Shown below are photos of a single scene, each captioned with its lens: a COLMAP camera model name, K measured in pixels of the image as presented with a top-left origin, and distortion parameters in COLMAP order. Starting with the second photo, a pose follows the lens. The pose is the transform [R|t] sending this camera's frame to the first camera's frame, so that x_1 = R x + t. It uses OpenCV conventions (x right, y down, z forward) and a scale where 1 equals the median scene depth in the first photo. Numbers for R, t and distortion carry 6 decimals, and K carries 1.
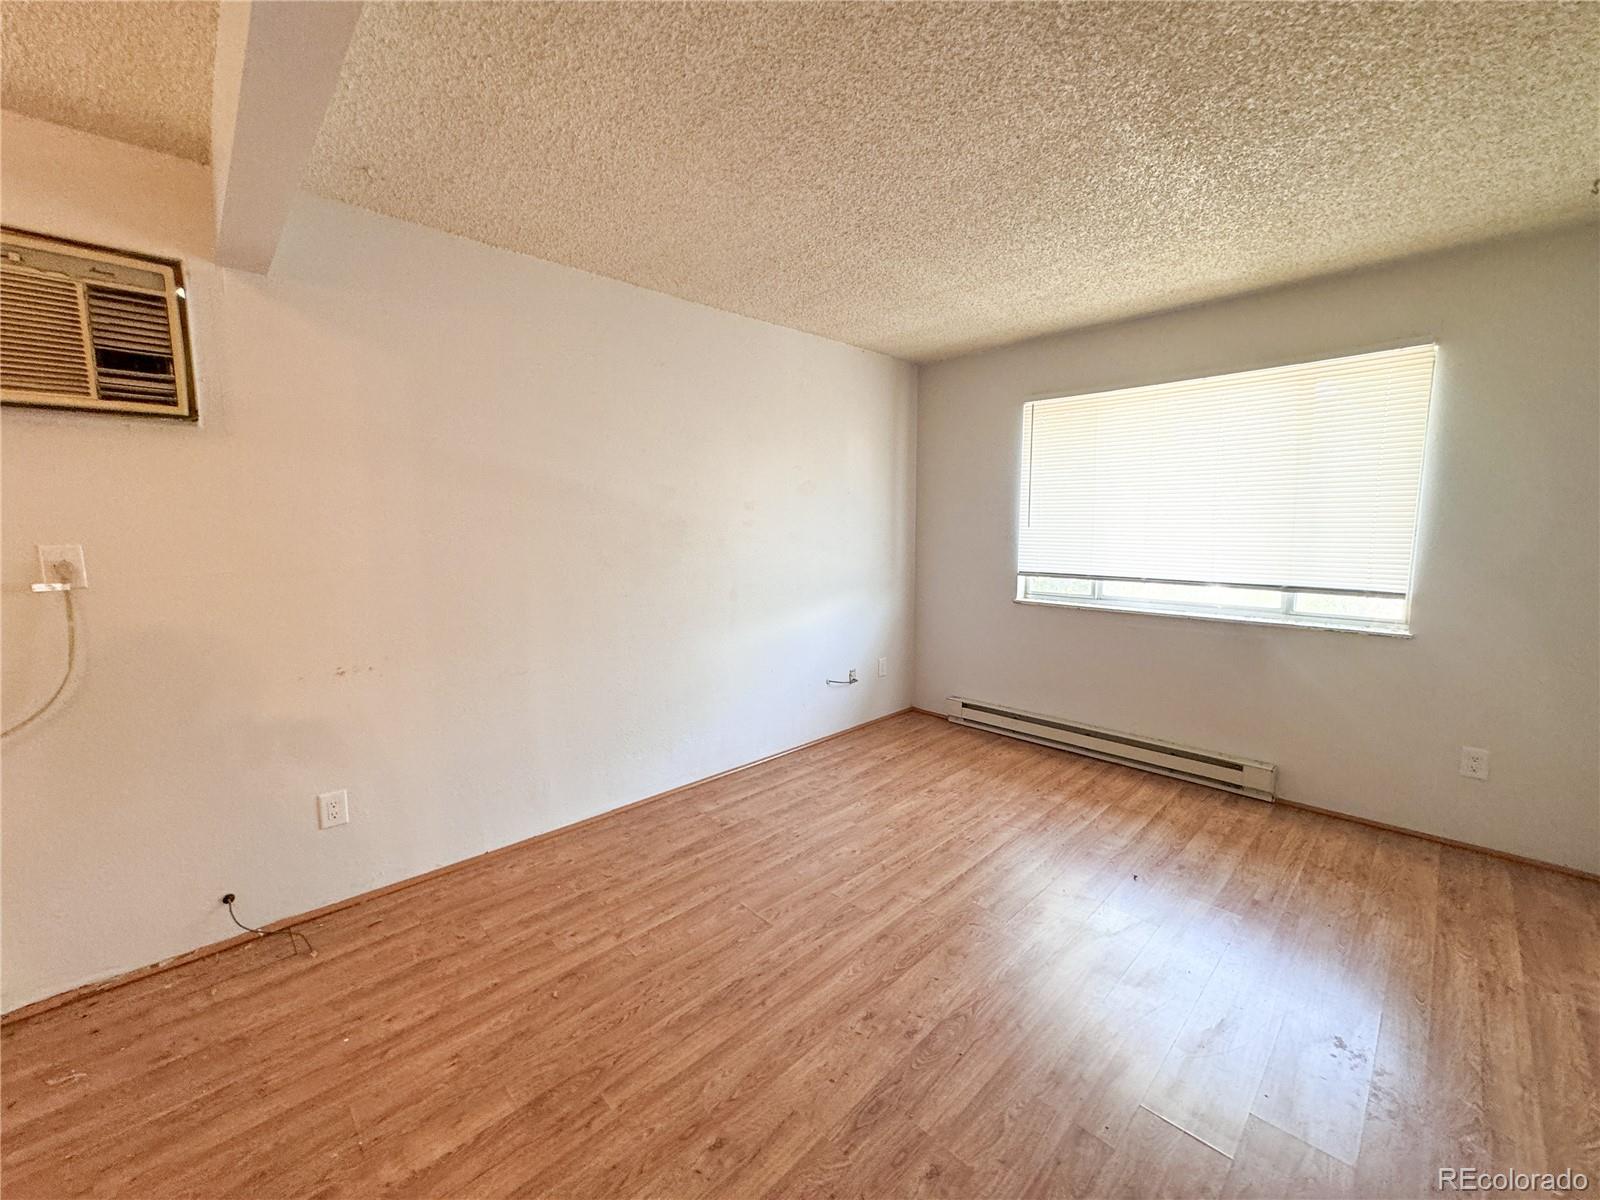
lens RADIAL K [[639.6, 0, 795.4], [0, 639.6, 597.8], [0, 0, 1]] dist [-0.001704, -0.000084]
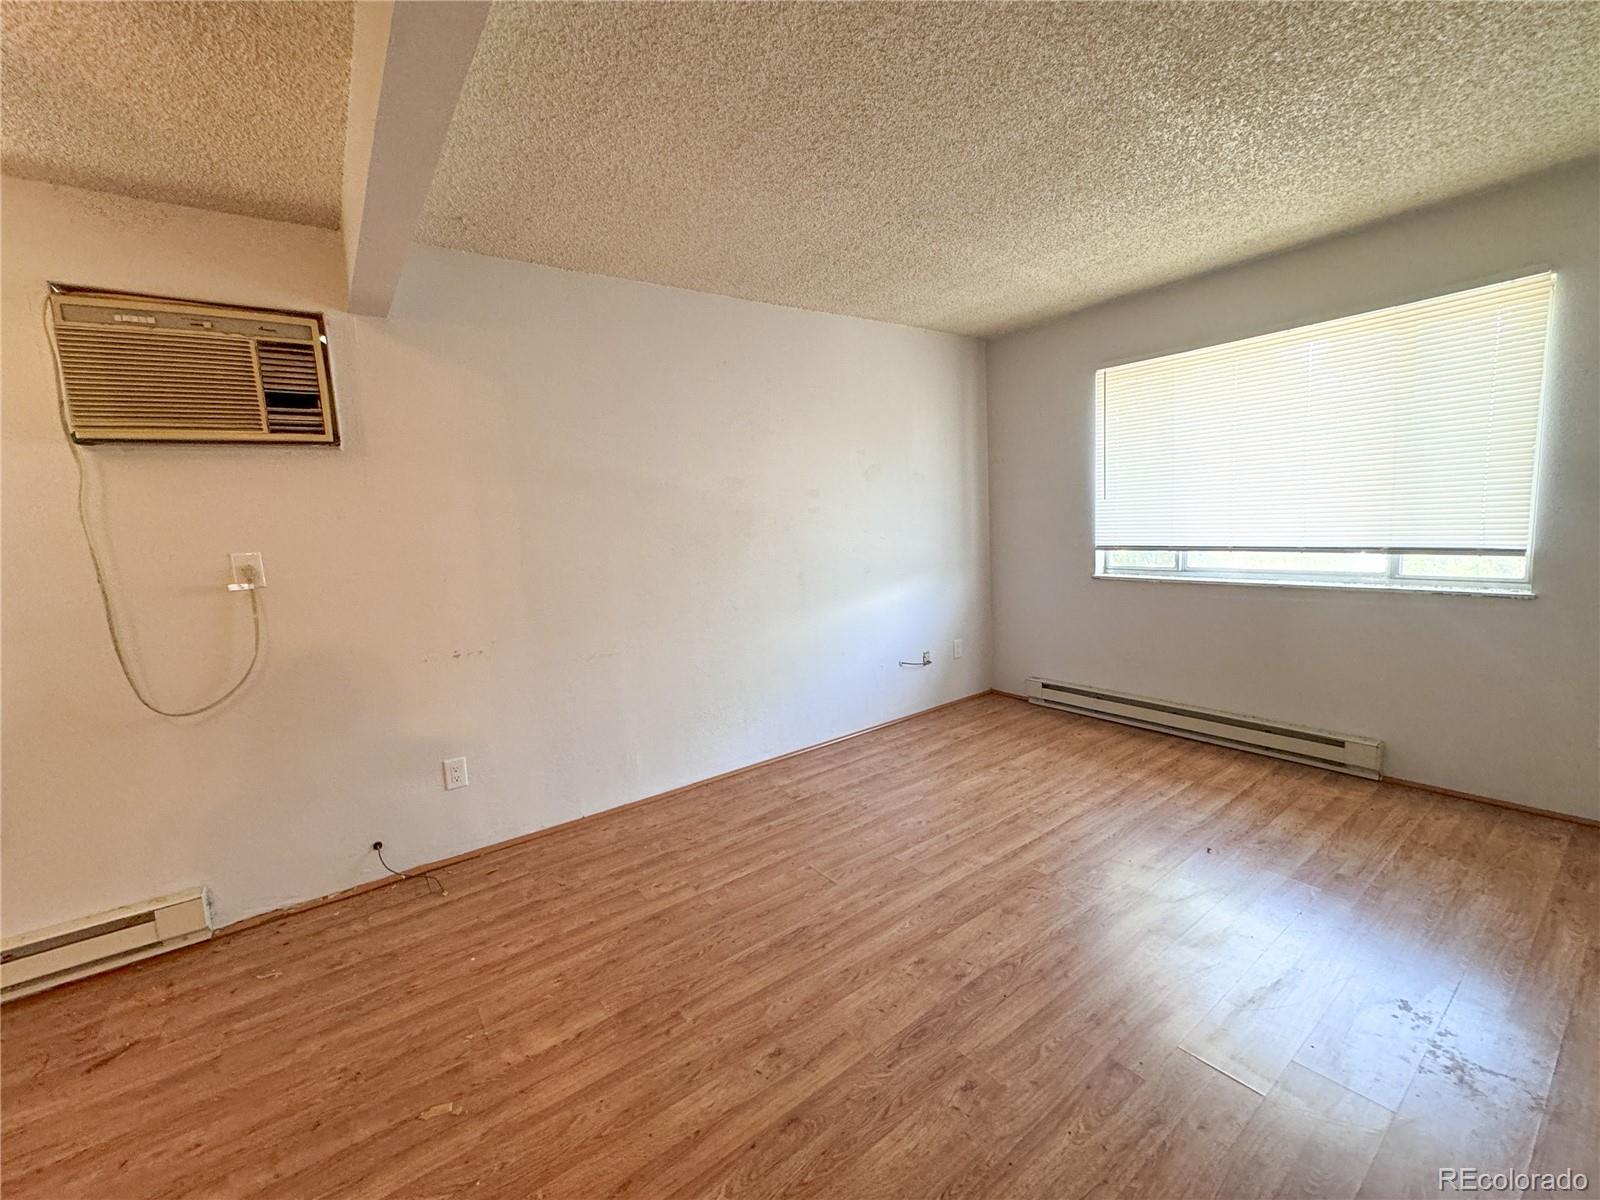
lens RADIAL K [[654.3, 0, 790.6], [0, 654.3, 596.1], [0, 0, 1]] dist [-0.001683, -0.000065]
pose [[0.989300, -0.031598, -0.142433, 0.063812], [0.033198, 0.999409, 0.008875, 0.021851], [0.142068, -0.013509, 0.989765, -0.093132]]
